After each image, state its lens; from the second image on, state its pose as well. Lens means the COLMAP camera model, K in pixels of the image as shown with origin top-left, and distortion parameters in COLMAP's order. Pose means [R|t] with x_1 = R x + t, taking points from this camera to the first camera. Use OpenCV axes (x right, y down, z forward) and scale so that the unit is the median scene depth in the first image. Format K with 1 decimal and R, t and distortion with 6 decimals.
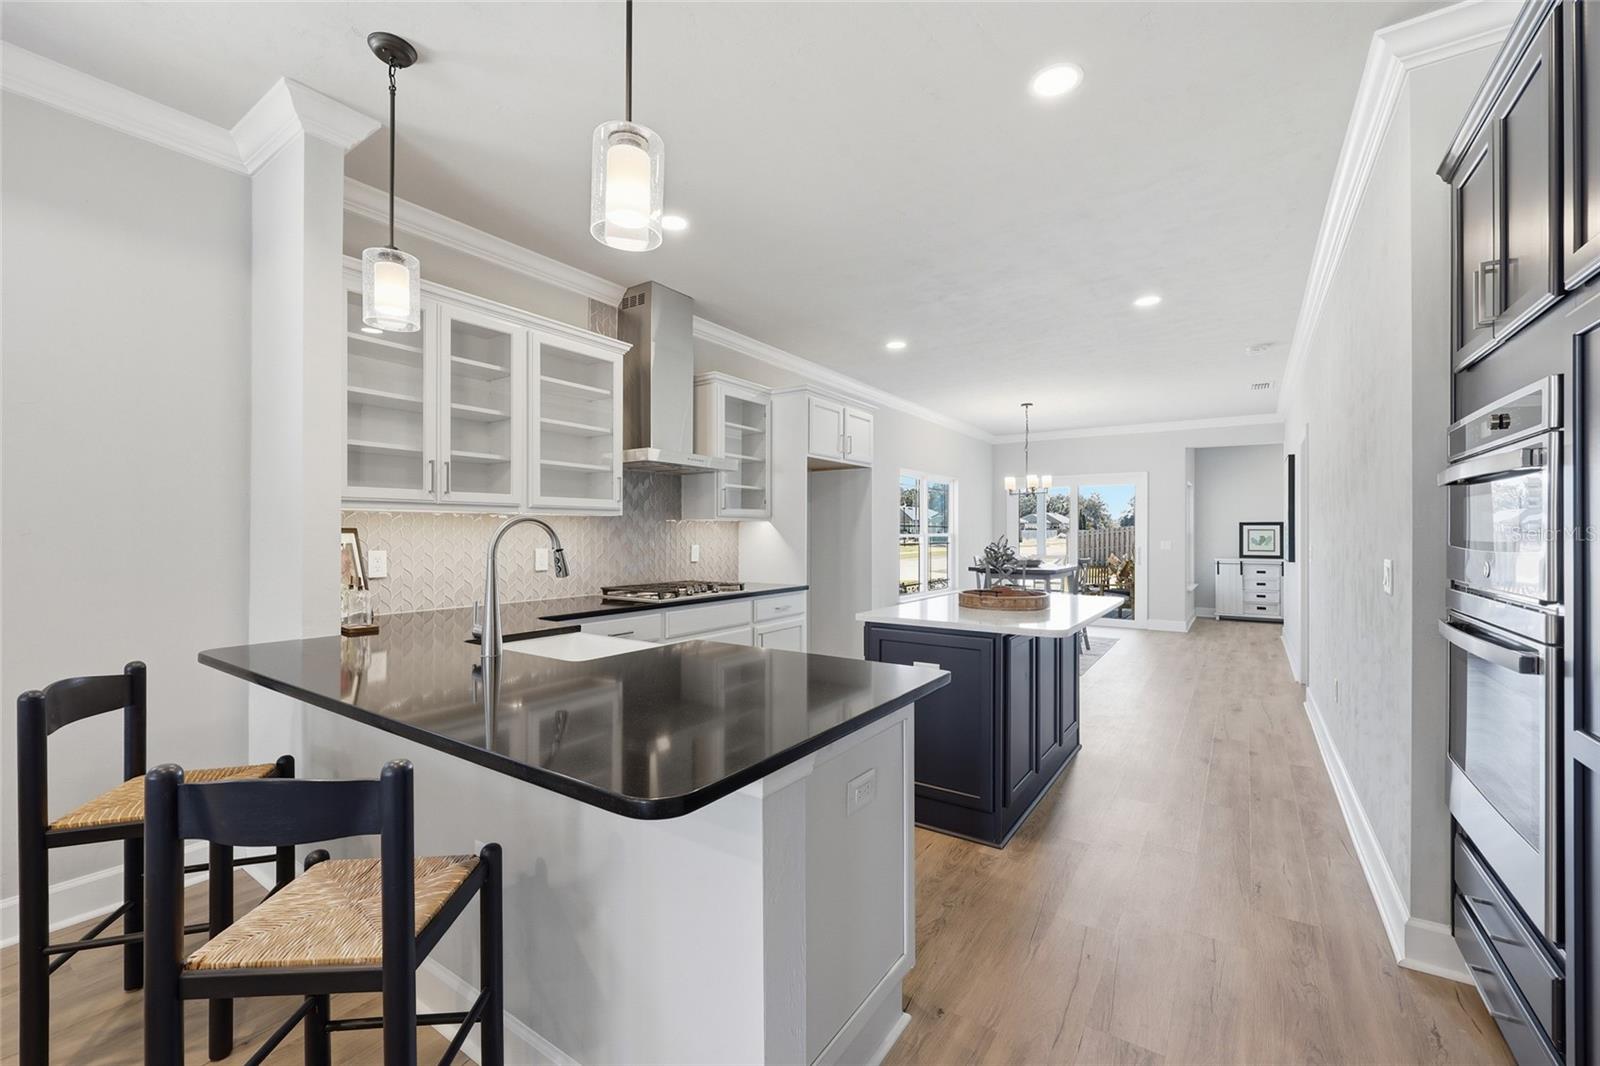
lens RADIAL K [[655.9, 0, 800.0], [0, 655.9, 533.0], [0, 0, 1]] dist [-0.000500, 0.000116]
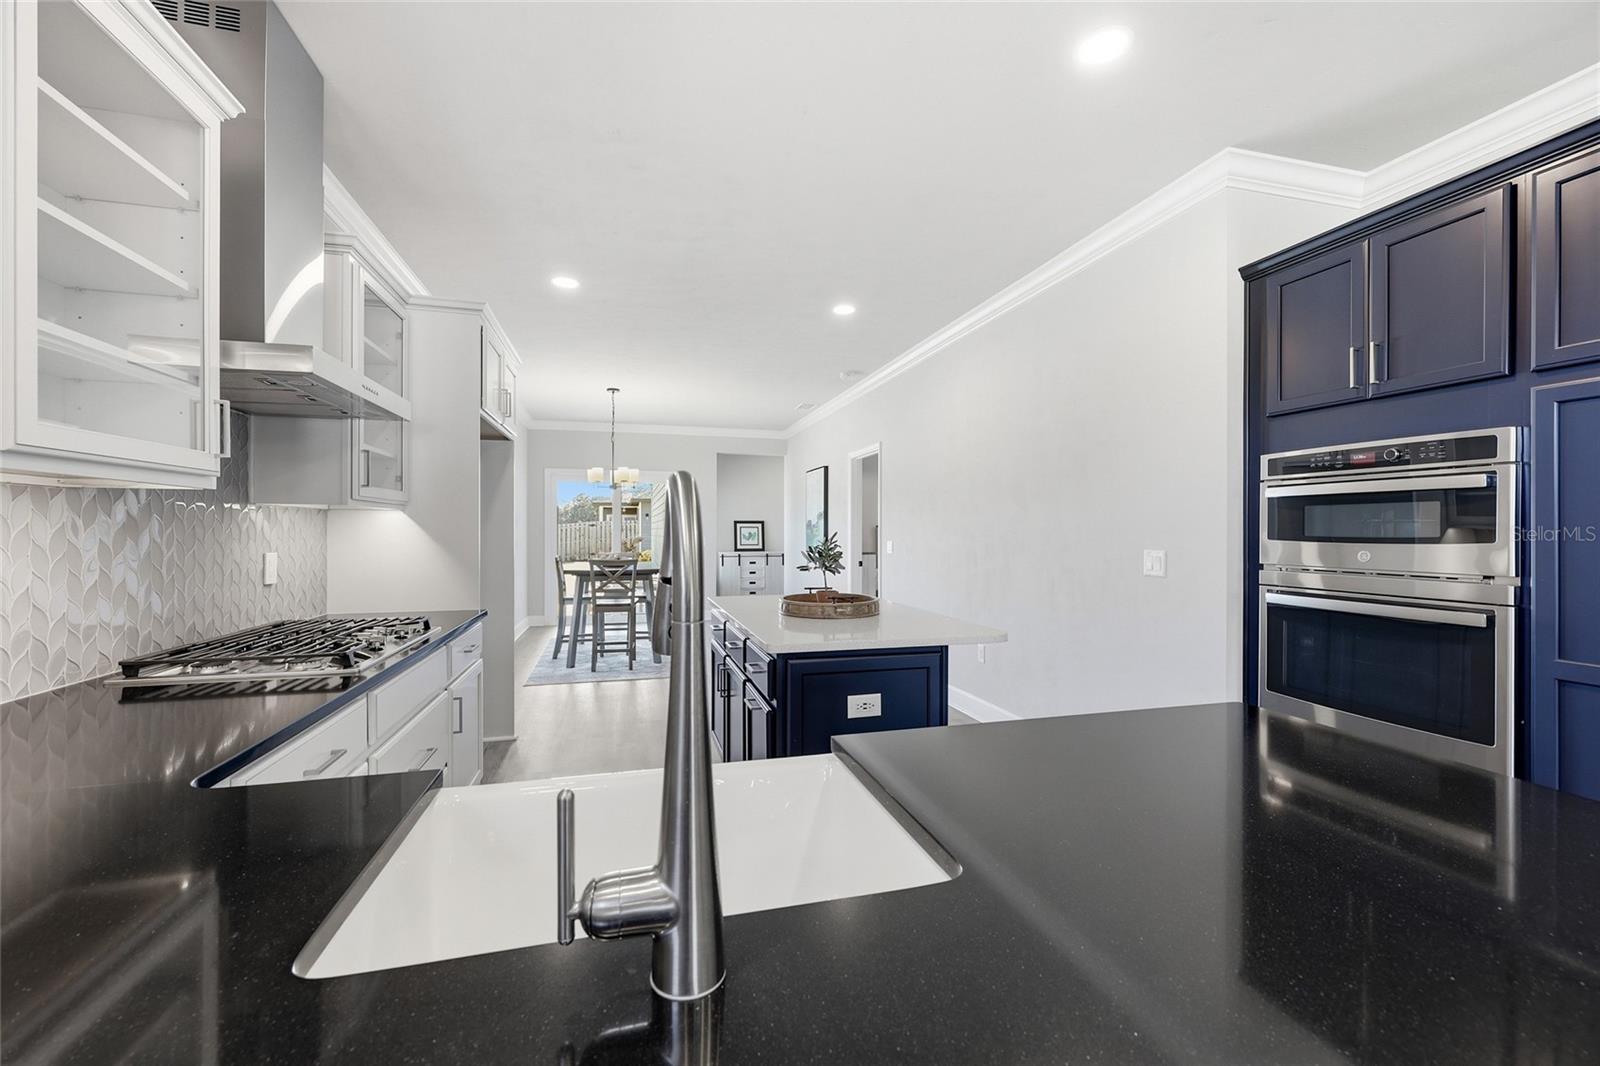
lens RADIAL K [[647.2, 0, 800.0], [0, 647.2, 533.0], [0, 0, 1]] dist [0.000745, 0.000127]
pose [[0.648224, -0.002524, 0.761445, -0.287240], [-0.001591, 0.999988, 0.004669, -0.000198], [-0.761448, -0.004238, 0.648212, 0.353061]]
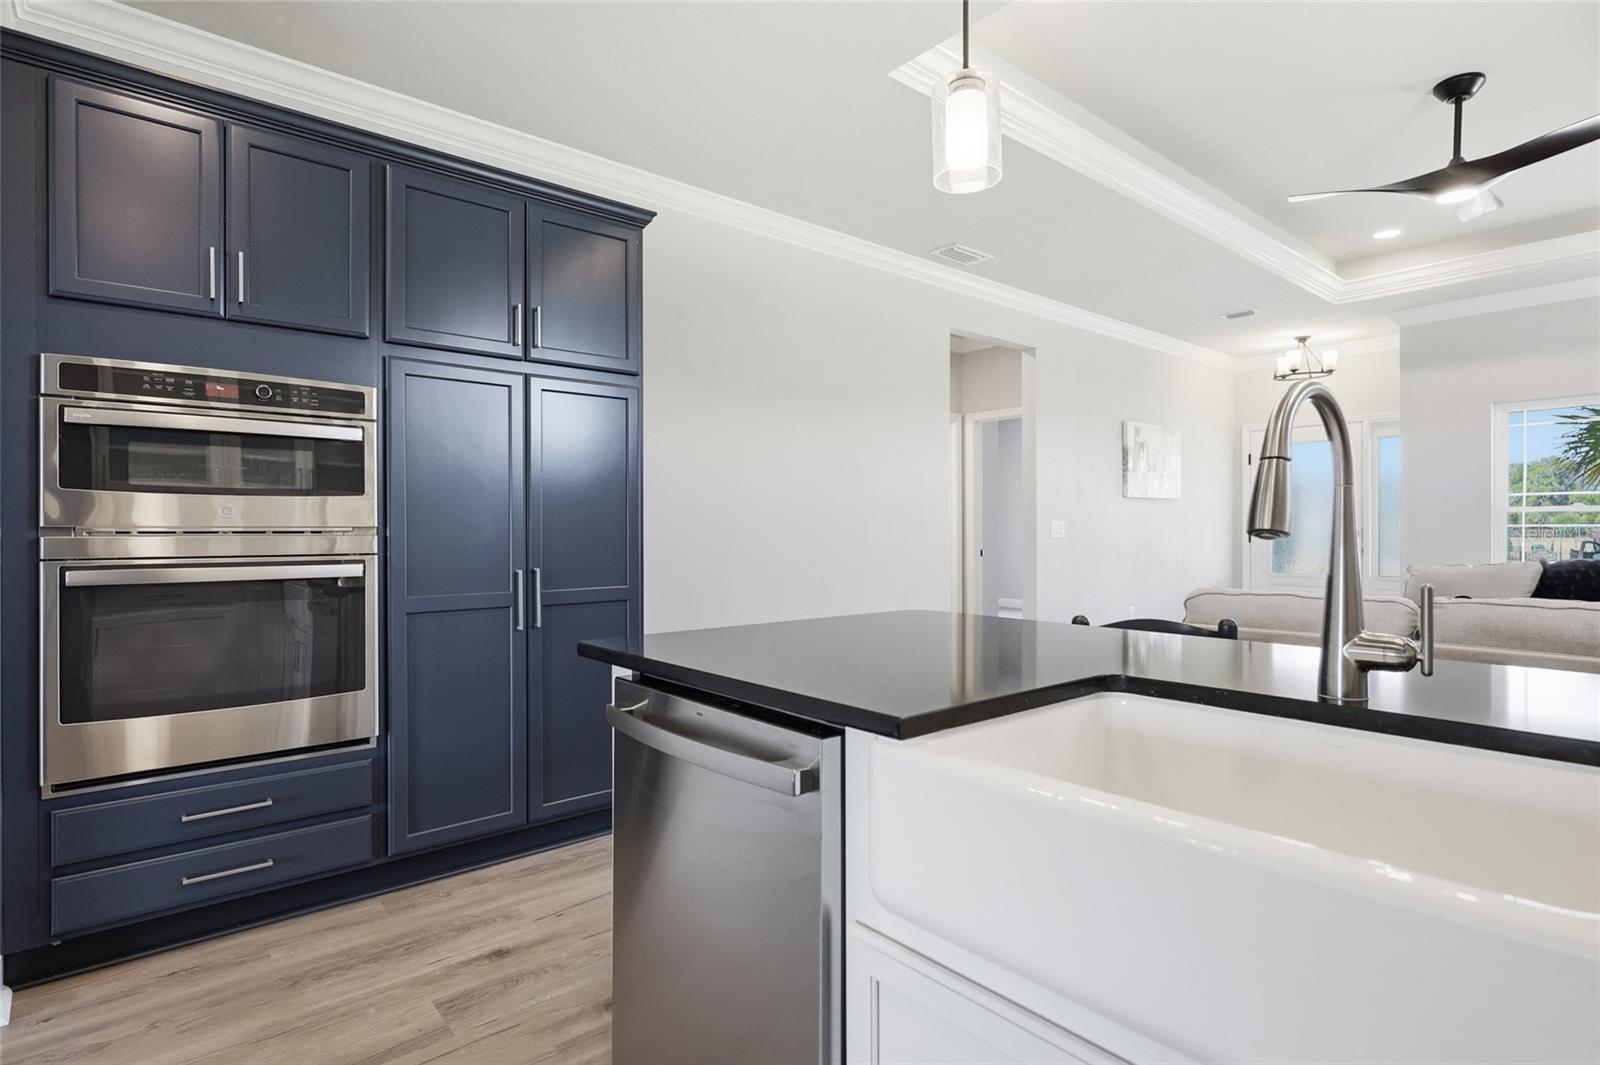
lens RADIAL K [[834.3, 0, 800.0], [0, 834.3, 532.5], [0, 0, 1]] dist [-0.002402, -0.000710]
pose [[-0.964928, -0.001294, 0.262511, -0.112991], [-0.000506, 0.999995, 0.003071, 0.030235], [-0.262514, 0.002831, -0.964924, 0.744098]]
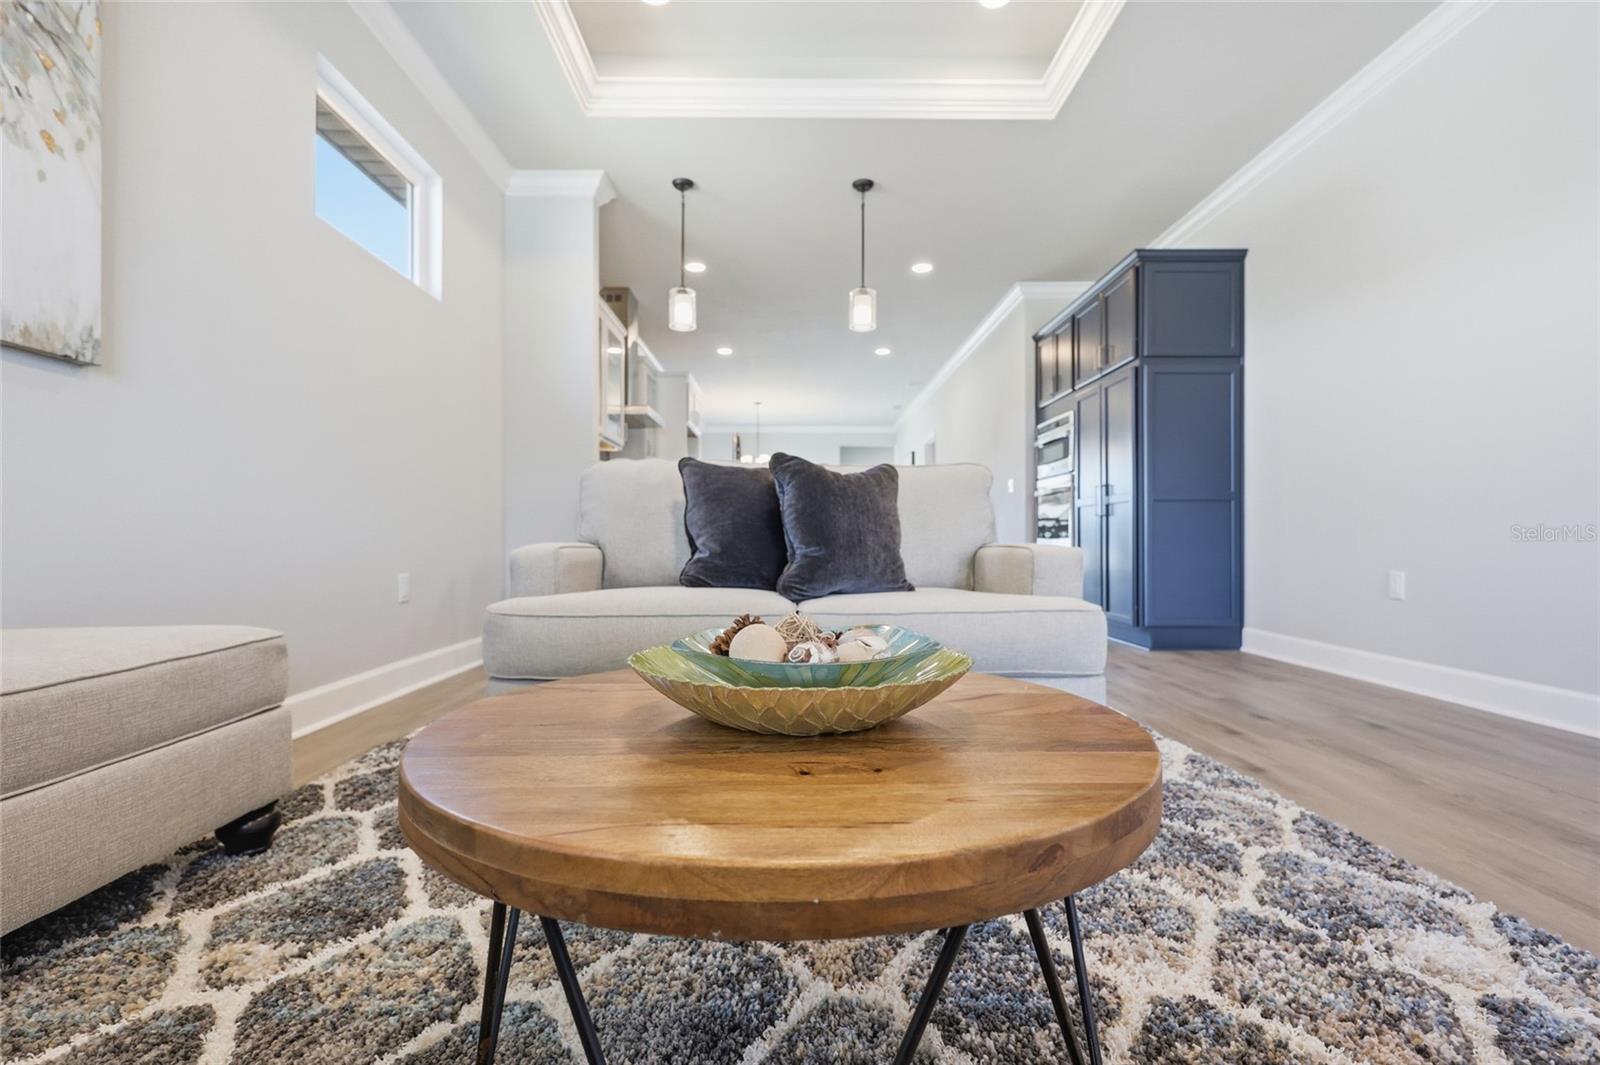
lens RADIAL K [[717.5, 0, 800.0], [0, 717.5, 532.5], [0, 0, 1]] dist [0.010075, 0.000118]
pose [[0.818700, 0.004553, 0.574203, -0.702019], [0.002162, 0.999937, -0.011010, 0.140385], [-0.574217, 0.010255, 0.818639, -0.410892]]
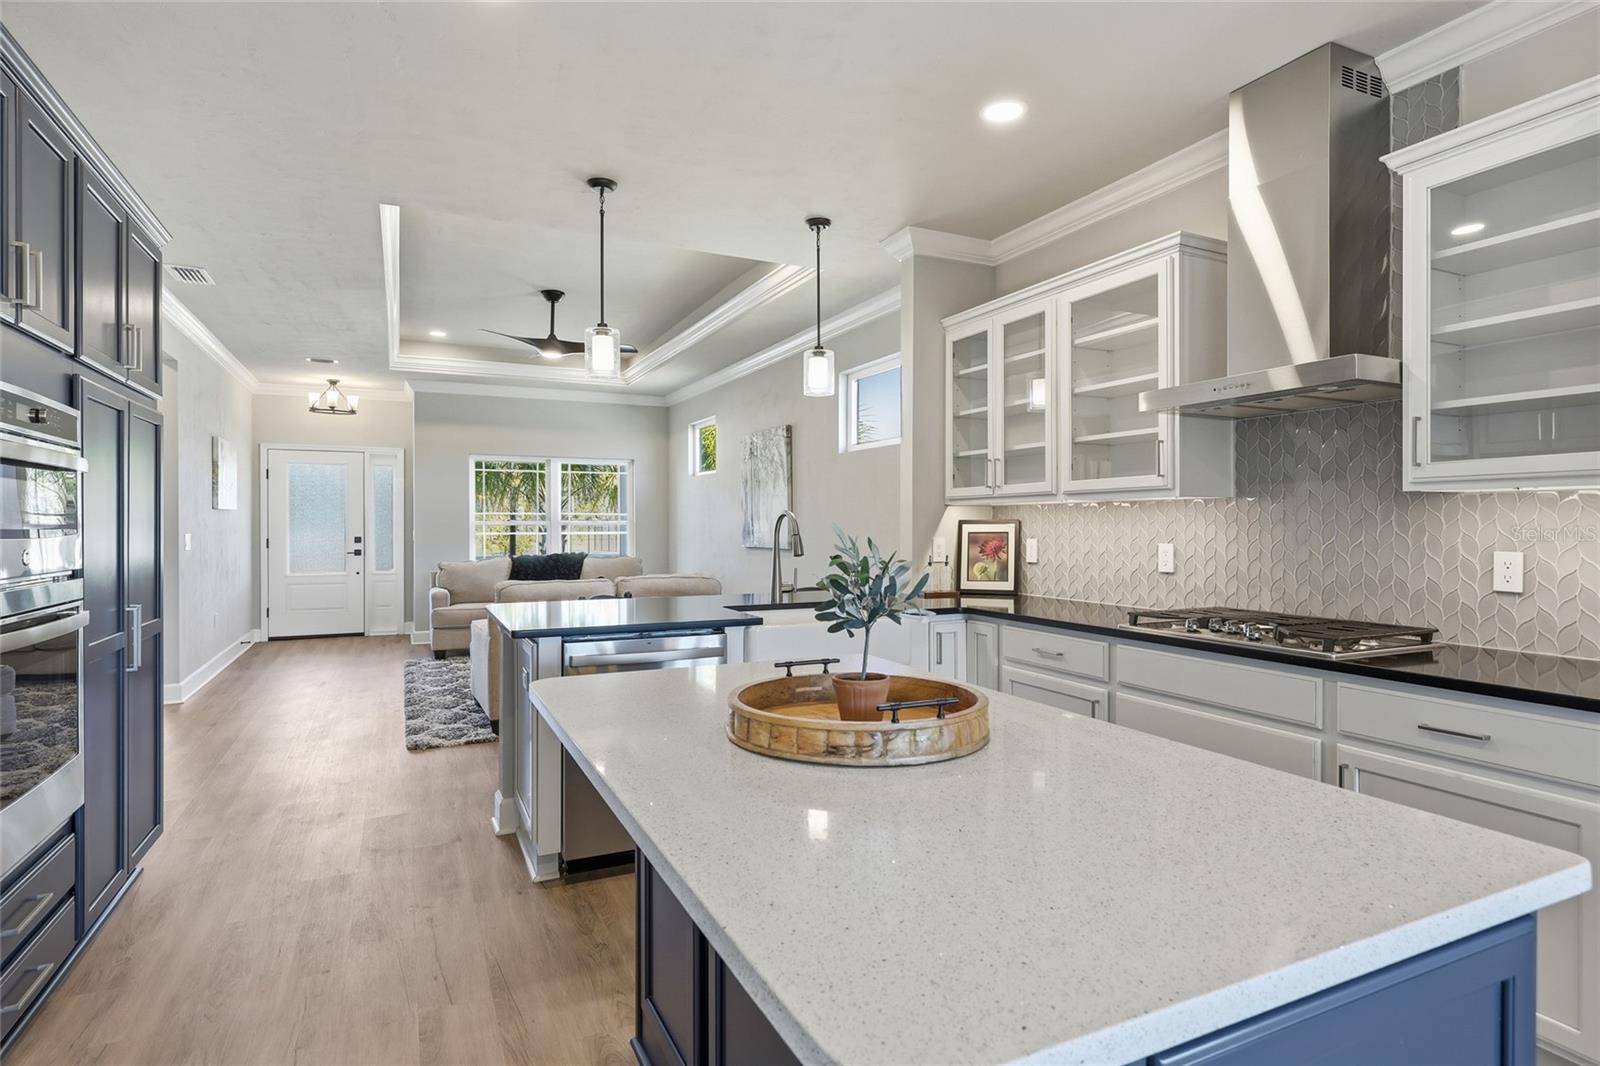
lens RADIAL K [[833.2, 0, 800.0], [0, 833.2, 533.0], [0, 0, 1]] dist [-0.000409, -0.000096]
pose [[-0.503543, 0.009245, -0.863921, 0.530275], [0.000022, 0.999943, 0.010688, 0.000763], [0.863970, 0.005363, -0.503514, 0.903837]]
